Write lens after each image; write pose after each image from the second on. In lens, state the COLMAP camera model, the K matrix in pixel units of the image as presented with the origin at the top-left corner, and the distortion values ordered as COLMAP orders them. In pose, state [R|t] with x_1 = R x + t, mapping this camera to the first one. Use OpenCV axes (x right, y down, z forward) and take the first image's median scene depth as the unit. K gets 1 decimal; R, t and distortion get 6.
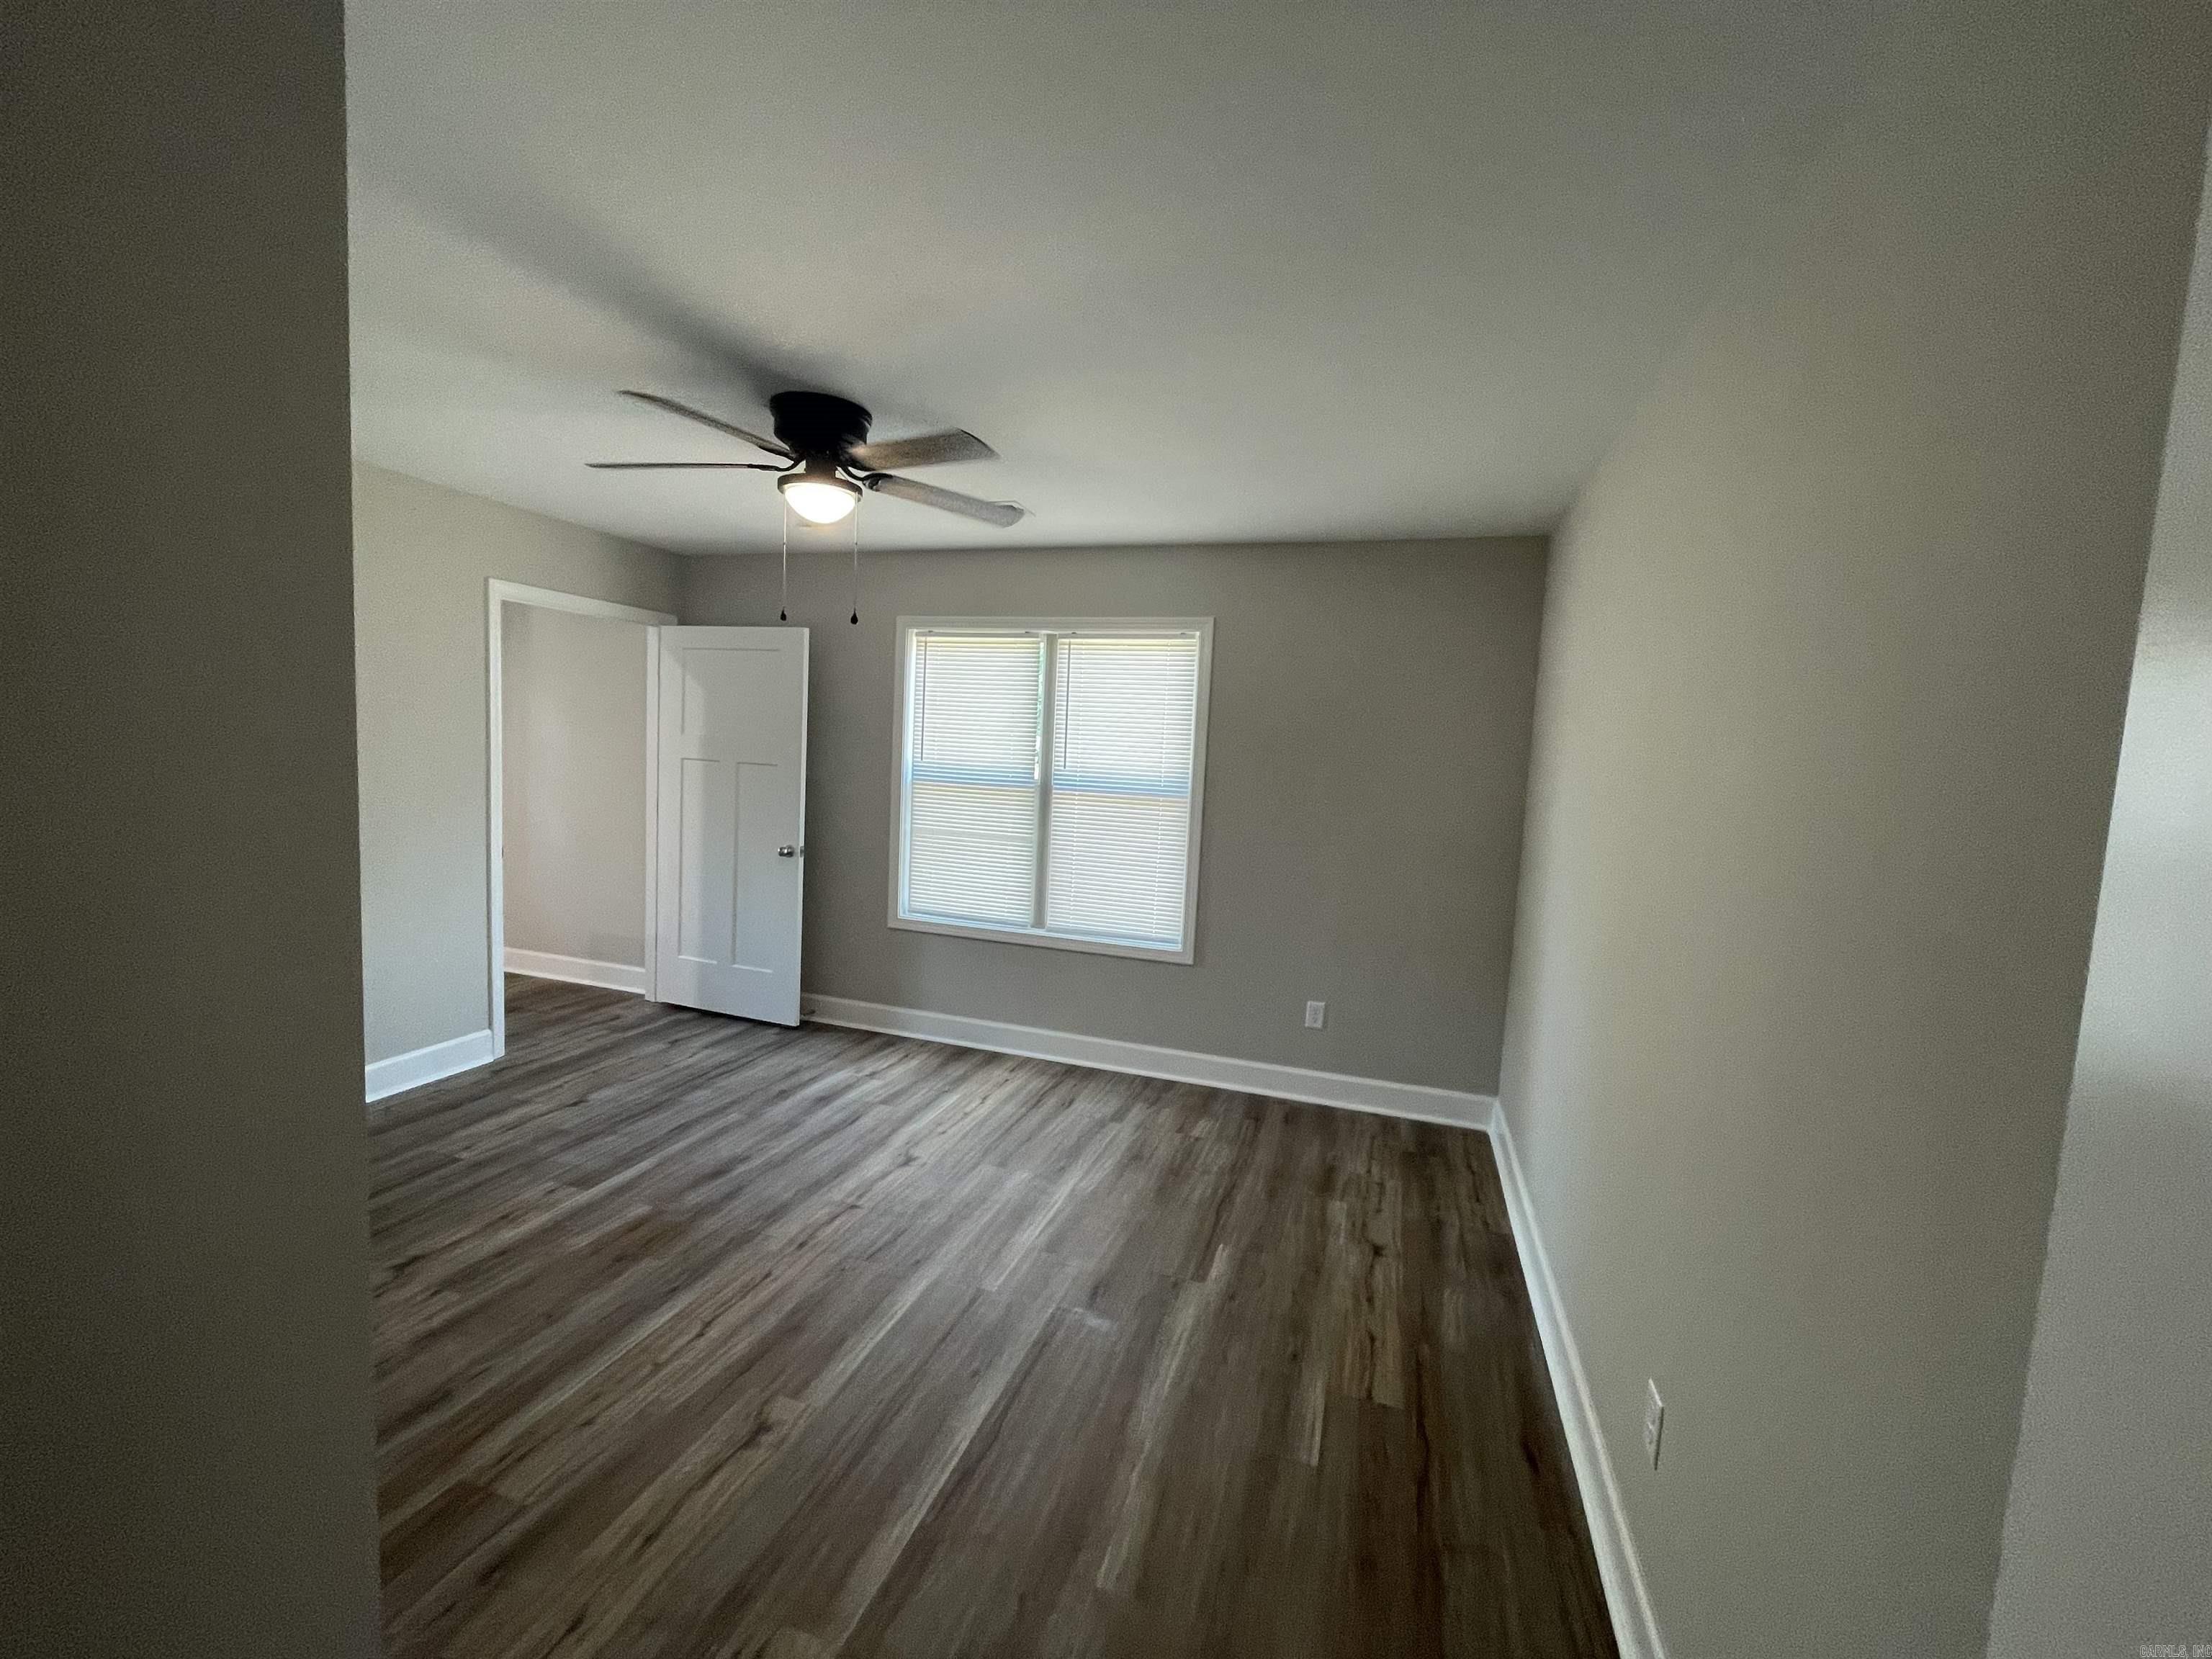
lens RADIAL K [[890.8, 0, 1106.0], [0, 890.8, 829.5], [0, 0, 1]] dist [0.001211, 0.000253]
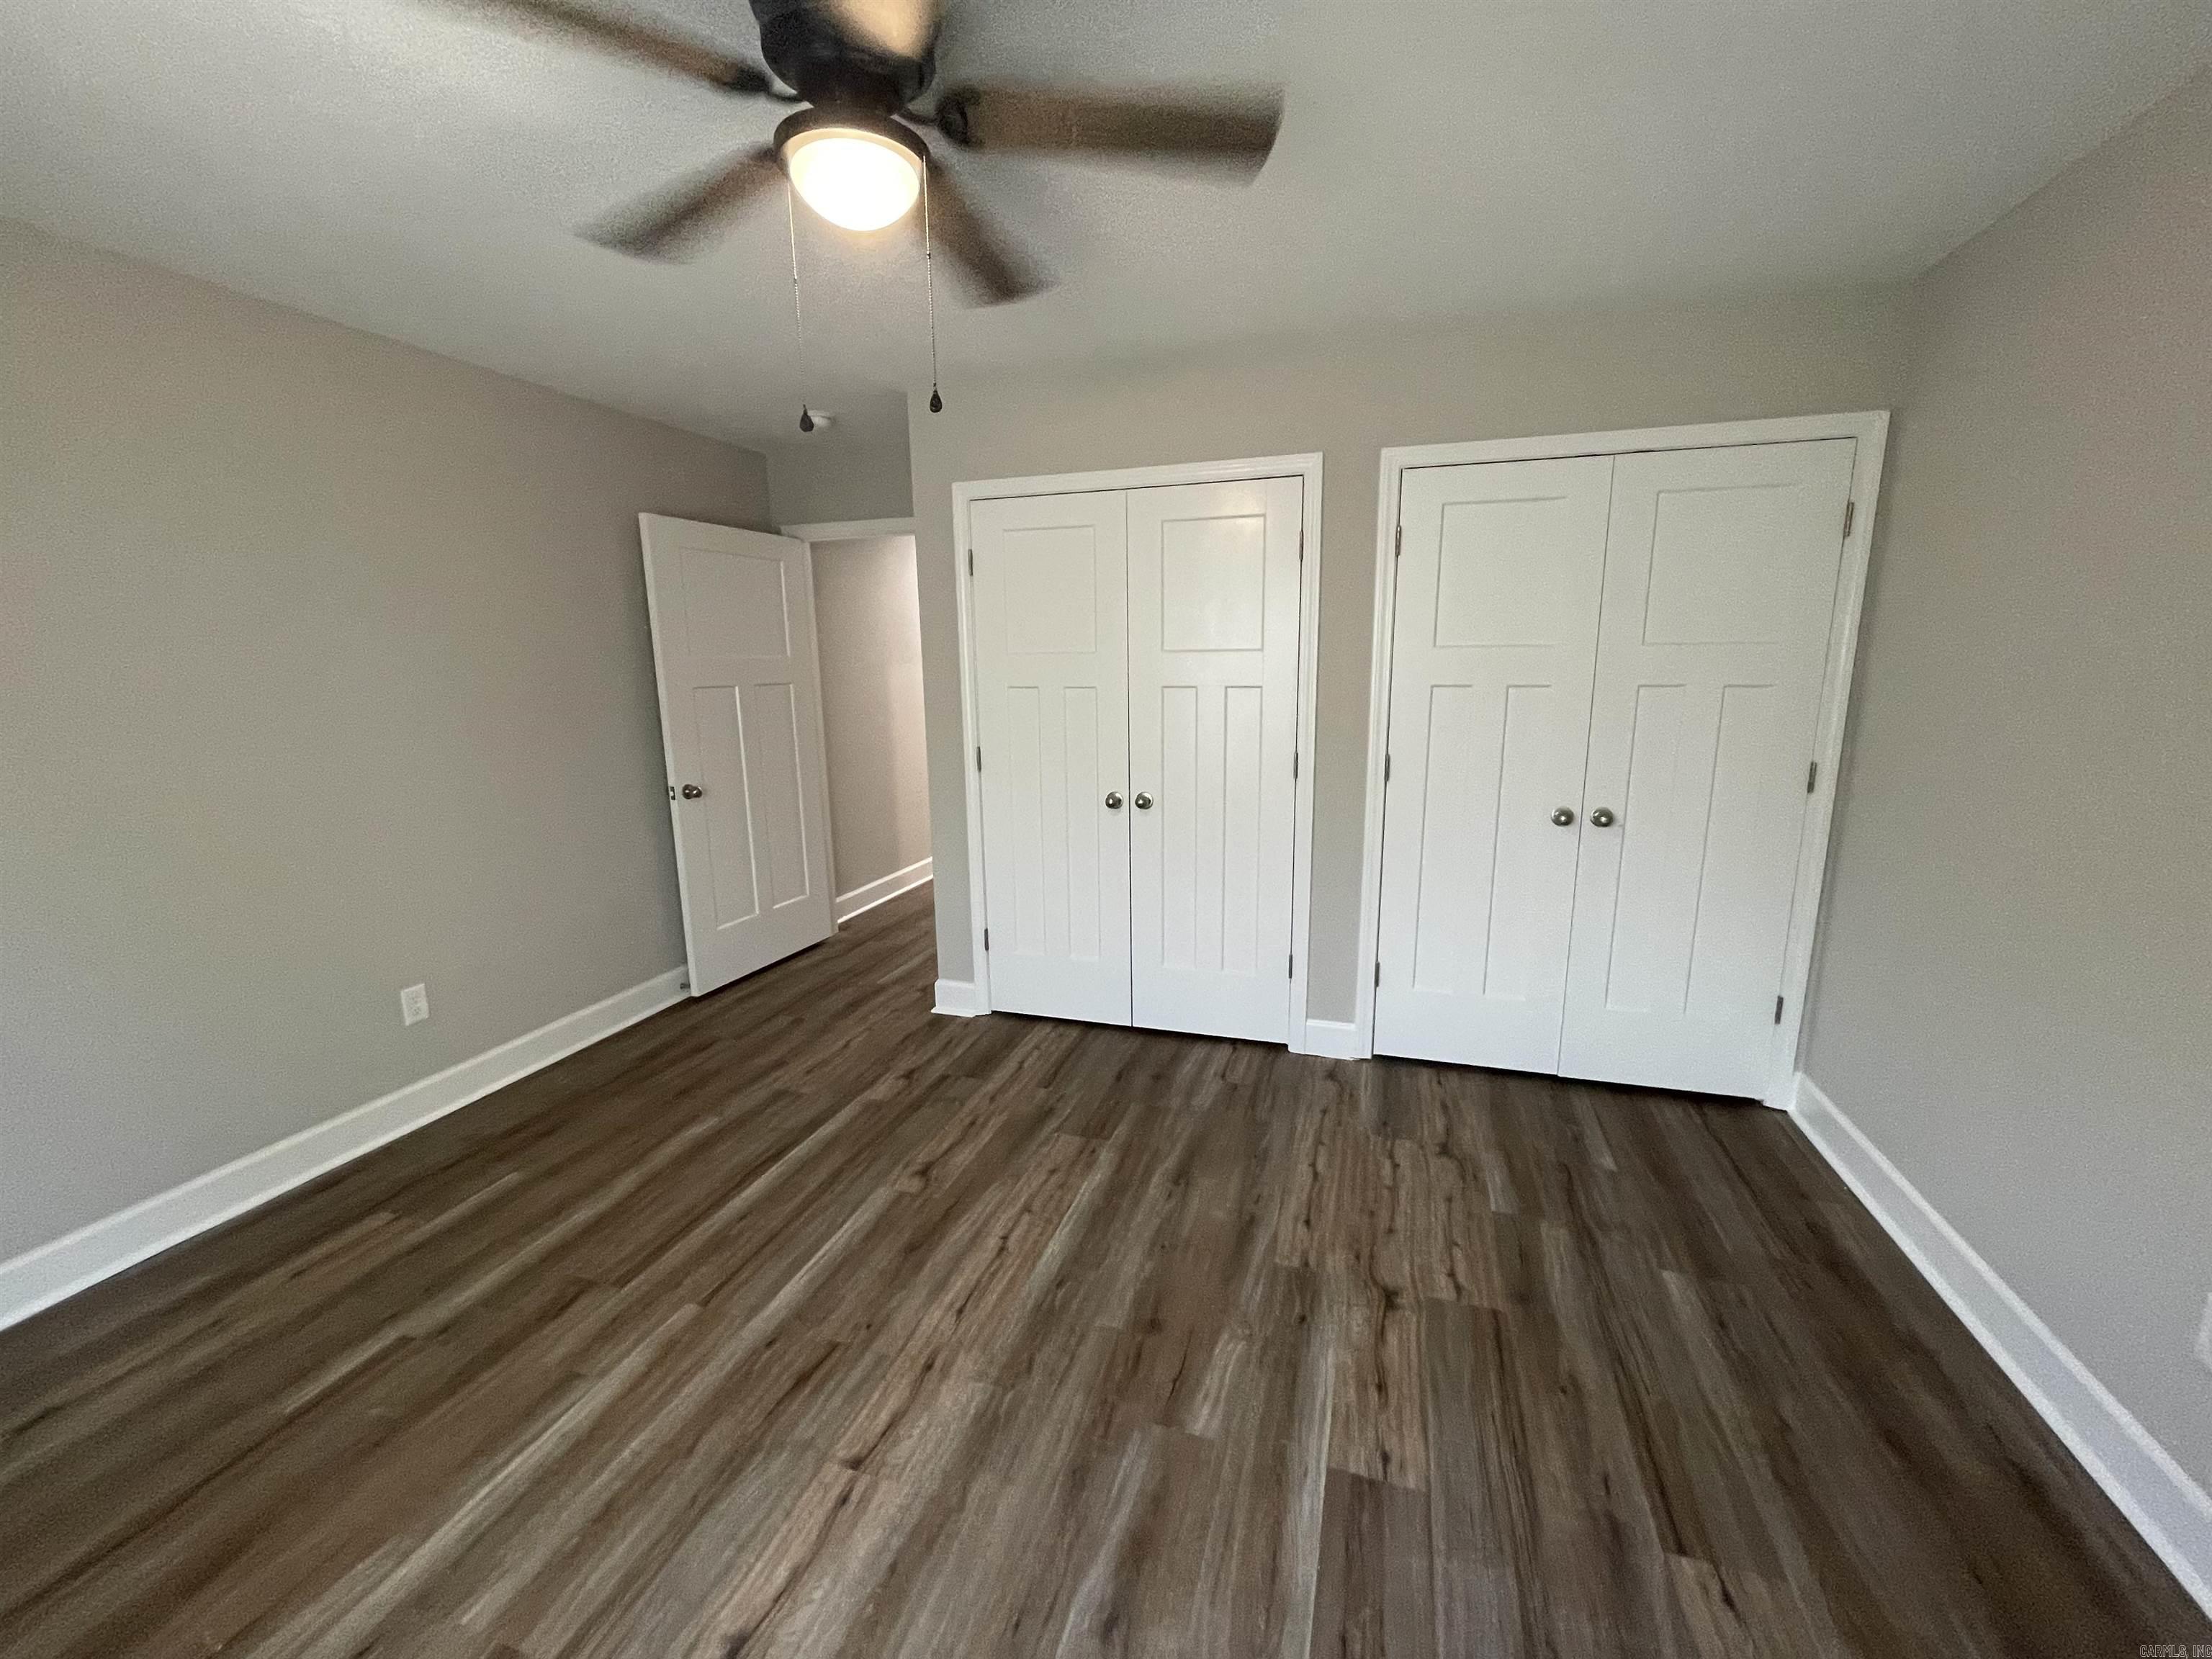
lens RADIAL K [[890.8, 0, 1106.0], [0, 890.8, 829.5], [0, 0, 1]] dist [0.001211, 0.000253]
pose [[-0.999283, -0.037302, -0.006422, -0.519003], [-0.037635, 0.961096, 0.273640, -0.160021], [-0.004035, 0.273686, -0.961811, 1.757962]]
